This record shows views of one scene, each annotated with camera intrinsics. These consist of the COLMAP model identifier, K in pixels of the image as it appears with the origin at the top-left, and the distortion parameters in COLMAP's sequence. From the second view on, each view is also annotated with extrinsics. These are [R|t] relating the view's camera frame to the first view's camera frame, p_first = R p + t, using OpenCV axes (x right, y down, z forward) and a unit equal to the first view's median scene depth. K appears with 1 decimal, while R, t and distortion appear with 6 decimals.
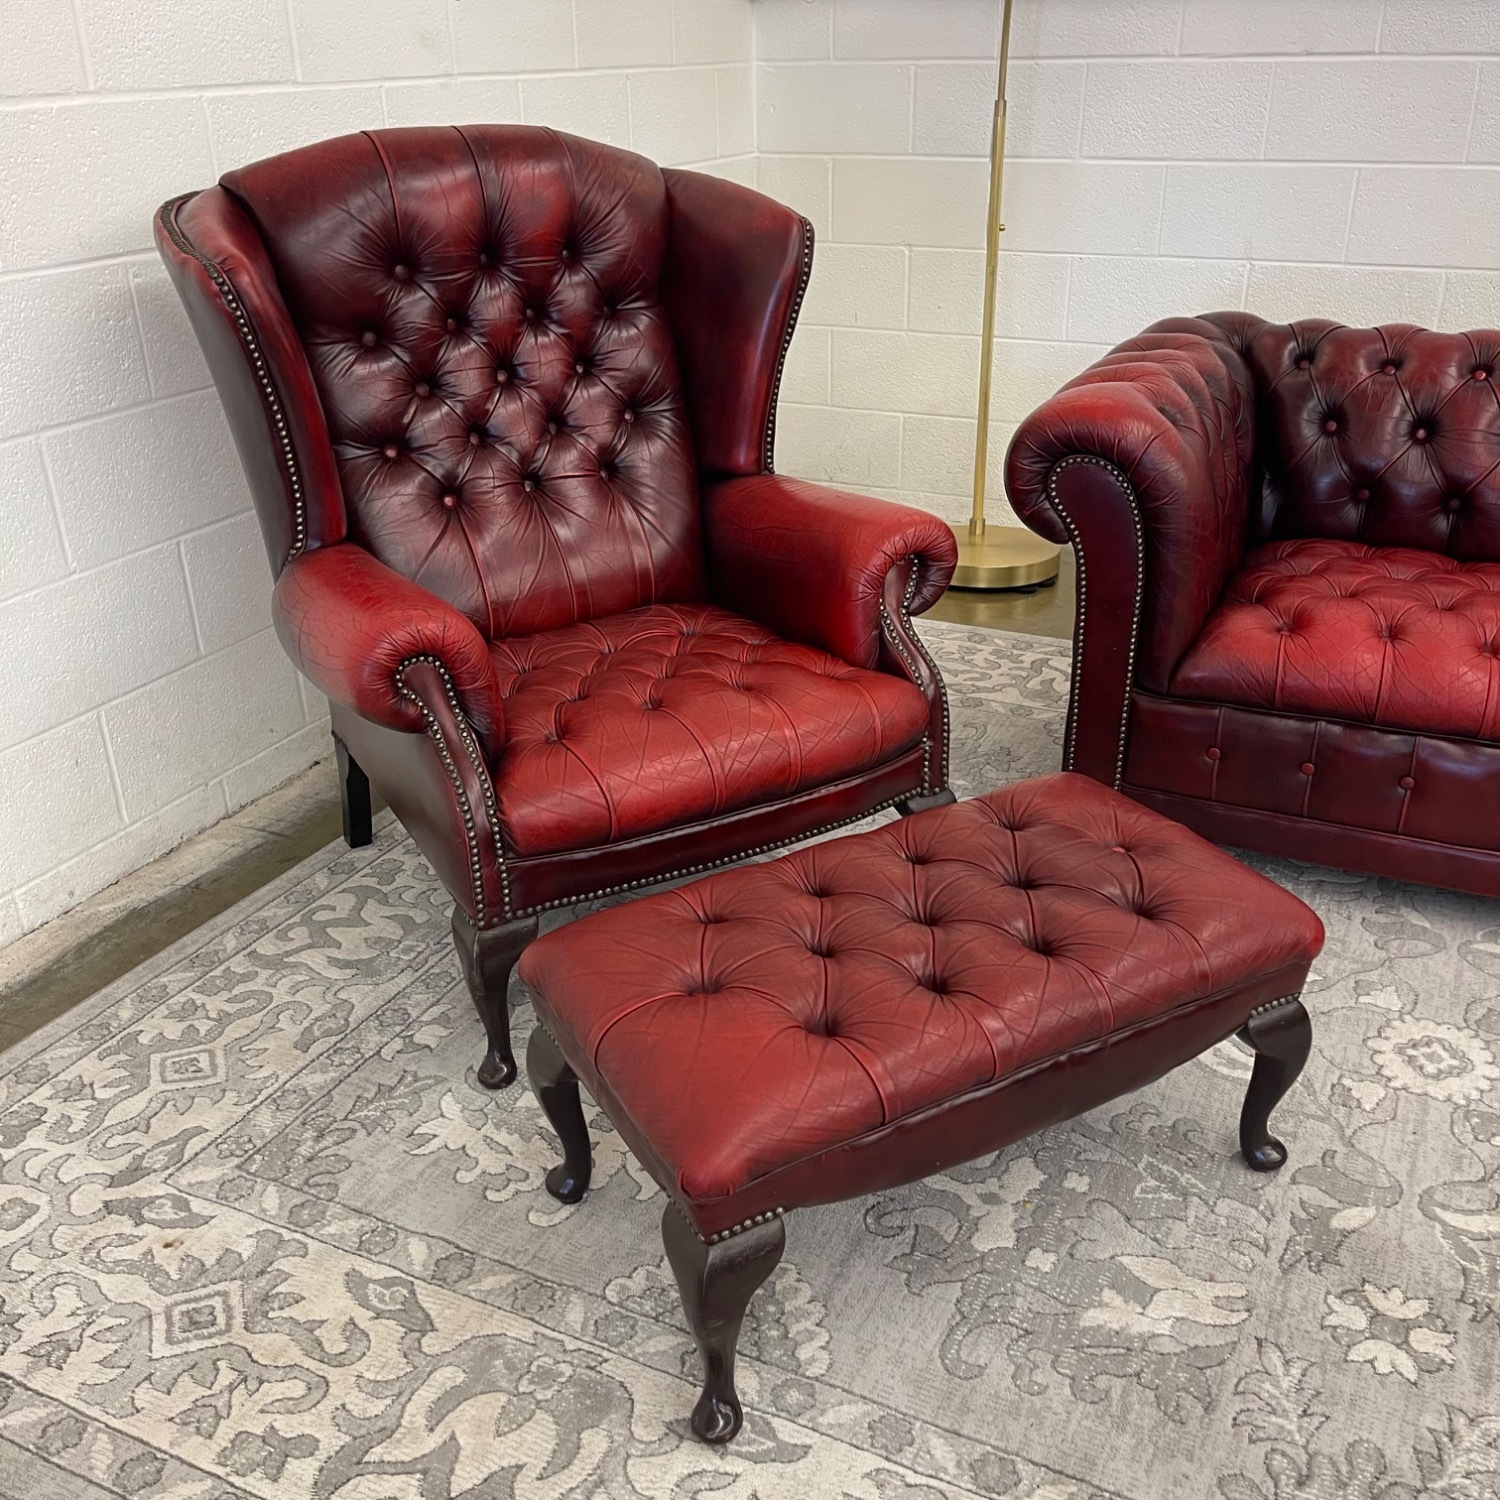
lens RADIAL K [[1508.6, 0, 764.1], [0, 1508.6, 761.5], [0, 0, 1]] dist [0.034601, -0.017084]
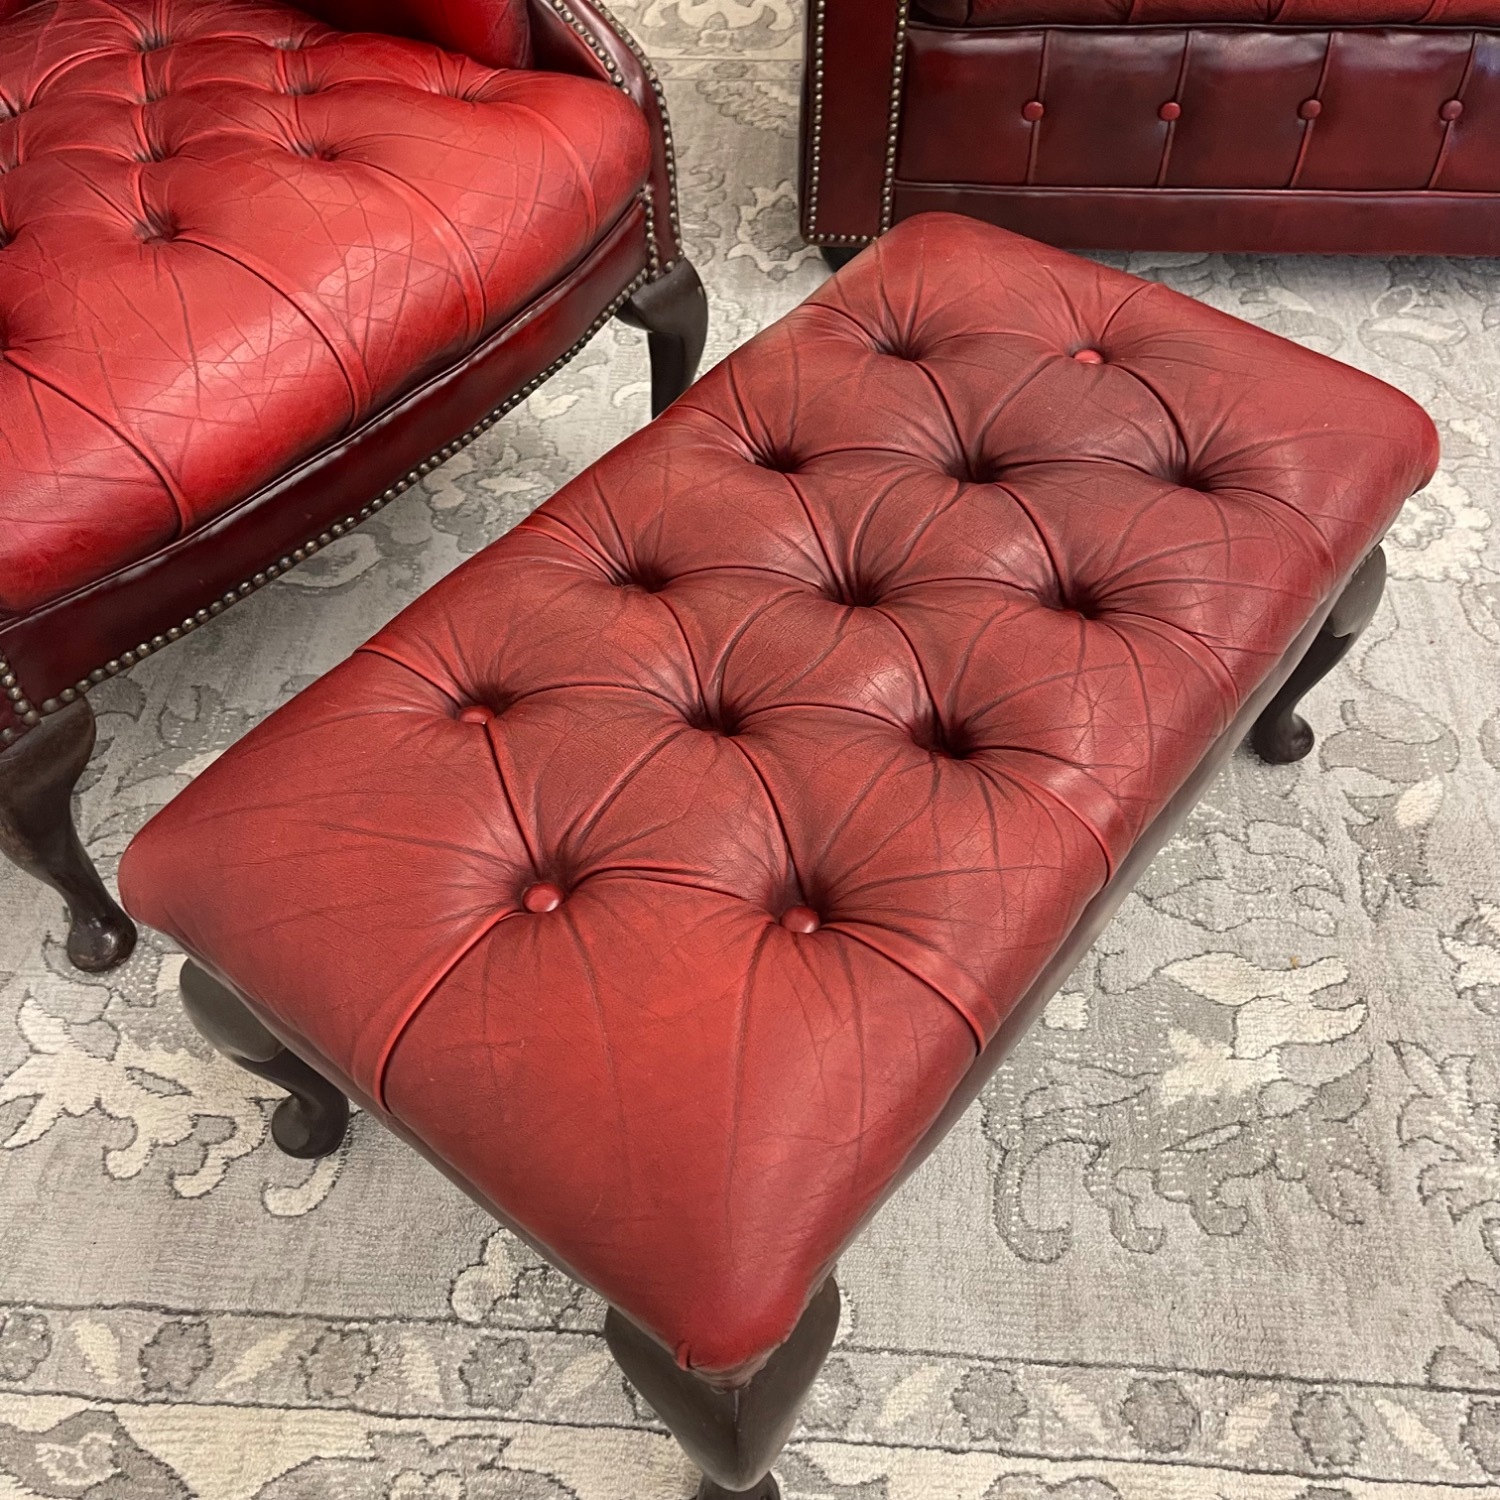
lens RADIAL K [[1511.6, 0, 750.9], [0, 1511.6, 760.5], [0, 0, 1]] dist [0.025260, -0.004679]
pose [[0.926931, -0.285370, 0.243643, -0.059793], [0.159562, 0.887455, 0.432394, -0.062340], [-0.339615, -0.361923, 0.868144, 0.384865]]
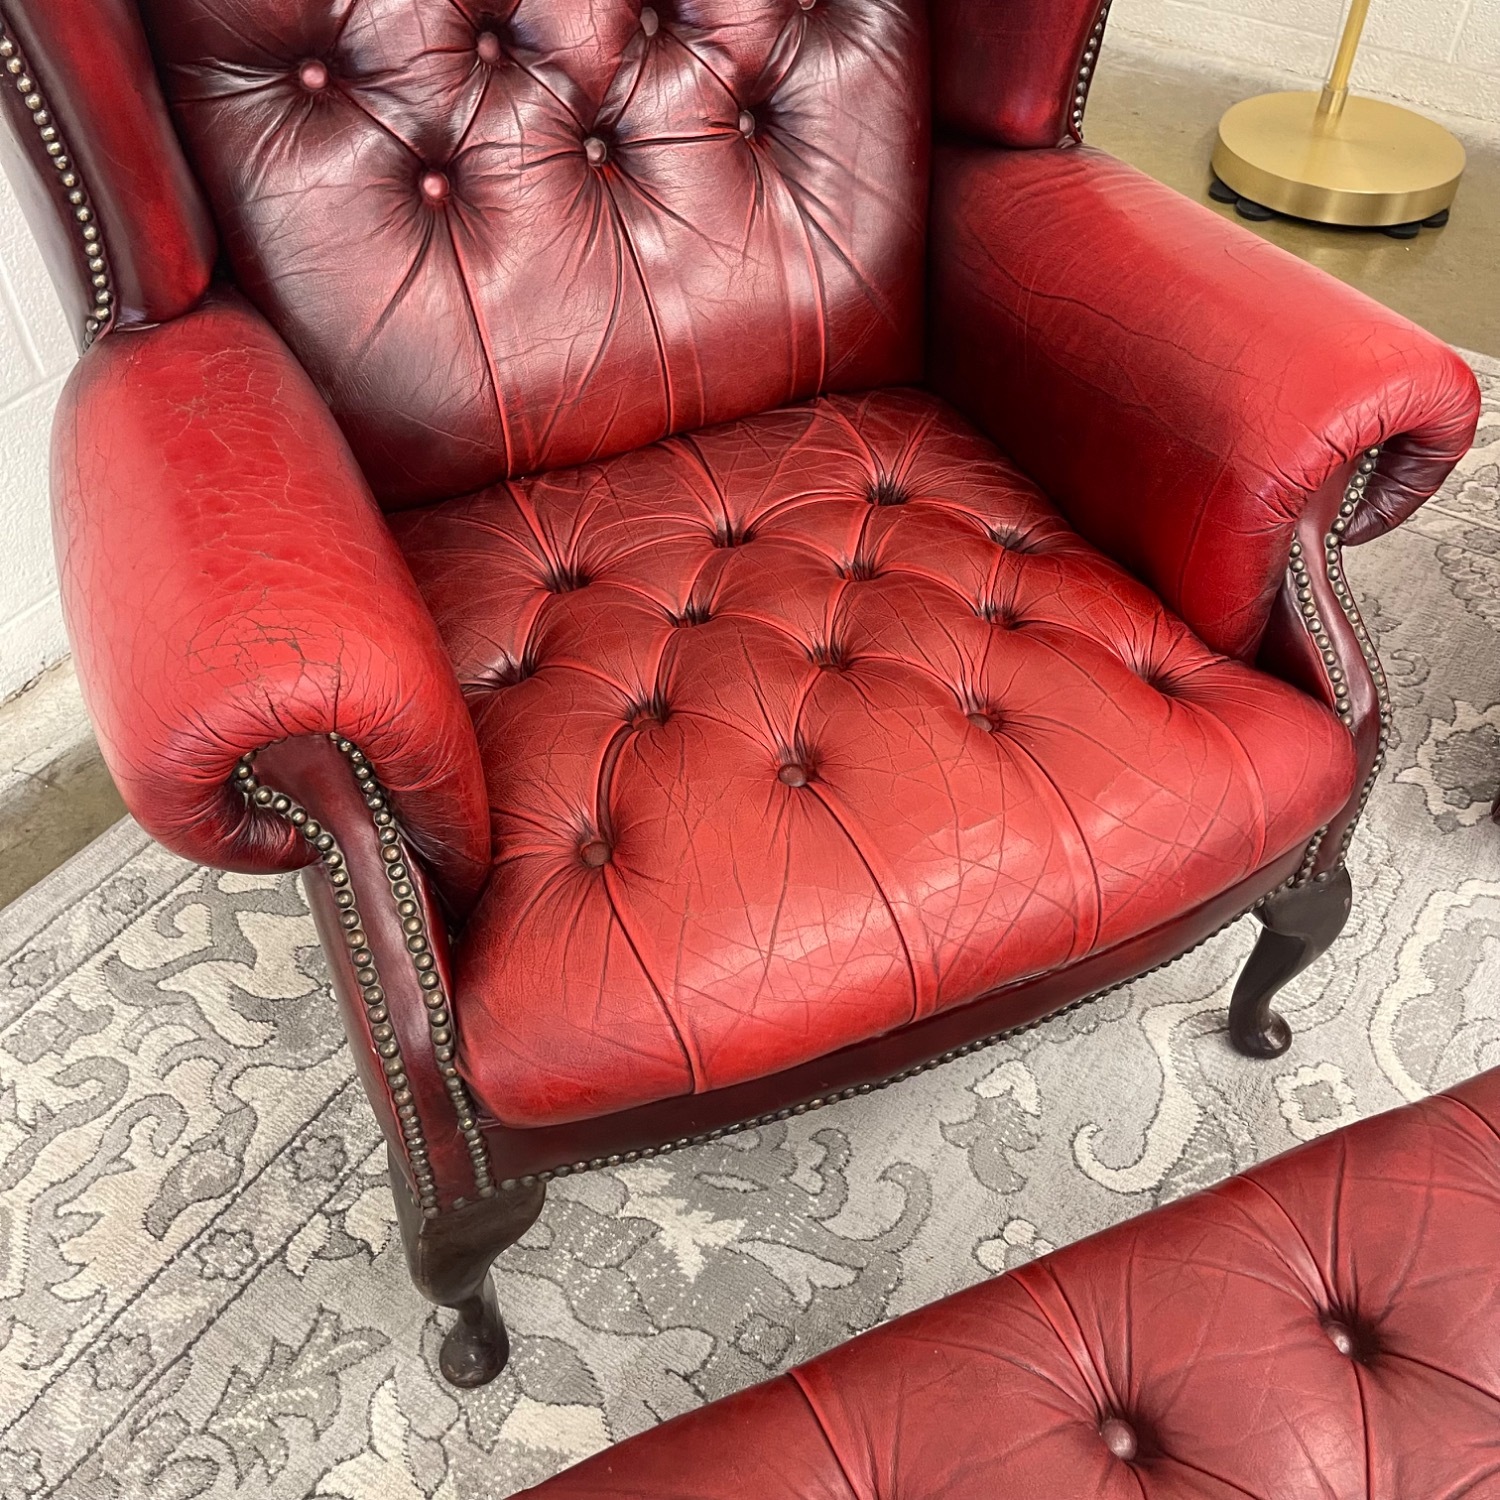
lens RADIAL K [[1513.1, 0, 763.5], [0, 1513.1, 757.3], [0, 0, 1]] dist [0.040338, -0.032902]
pose [[0.992447, 0.108191, -0.057819, -0.052987], [-0.080443, 0.929822, 0.359110, -0.194518], [0.092614, -0.351747, 0.931502, 0.495654]]
